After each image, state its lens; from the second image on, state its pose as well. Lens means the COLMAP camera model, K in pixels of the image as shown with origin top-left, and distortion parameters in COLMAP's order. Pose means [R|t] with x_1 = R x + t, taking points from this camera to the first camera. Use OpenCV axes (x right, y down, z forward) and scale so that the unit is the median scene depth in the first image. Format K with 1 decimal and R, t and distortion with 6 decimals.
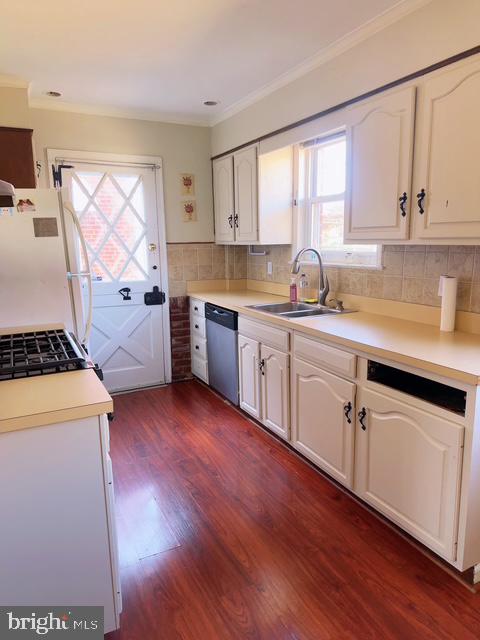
lens RADIAL K [[445.0, 0, 251.0], [0, 445.0, 320.5], [0, 0, 1]] dist [0.078823, -0.112857]
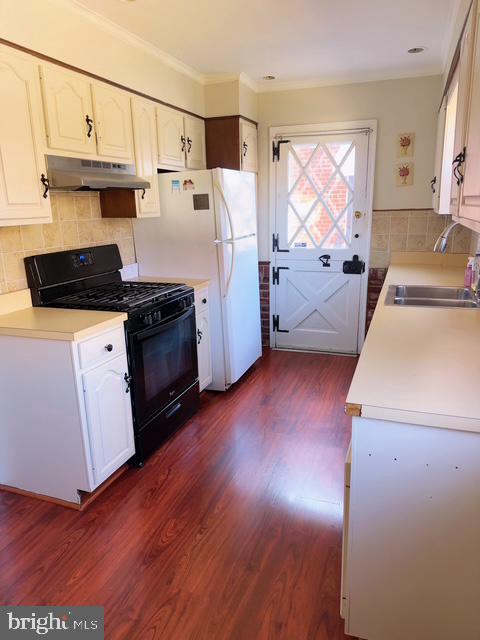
lens RADIAL K [[449.6, 0, 240.0], [0, 449.6, 320.0], [0, 0, 1]] dist [0.081737, -0.118760]
pose [[0.684352, 0.177936, -0.707107, 0.354496], [-0.118784, 0.984019, 0.132657, -0.039208], [0.719411, -0.006791, 0.694551, 0.125044]]
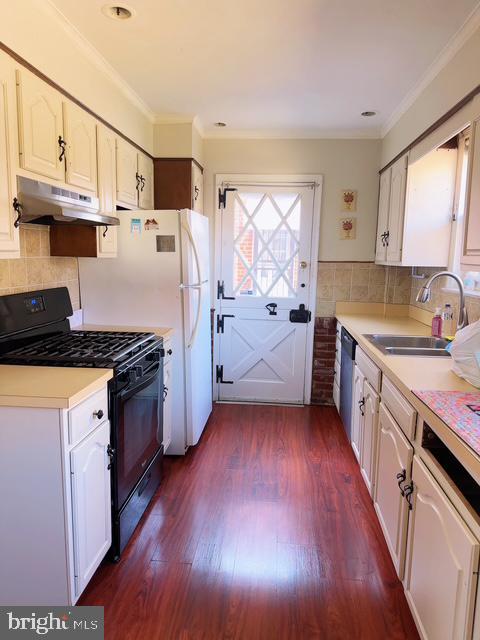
lens RADIAL K [[449.6, 0, 240.0], [0, 449.6, 320.0], [0, 0, 1]] dist [0.081737, -0.118760]
pose [[0.844034, 0.106177, -0.525674, 0.204575], [-0.127430, 0.991838, -0.004271, -0.020761], [0.520930, 0.070592, 0.850675, 0.085005]]
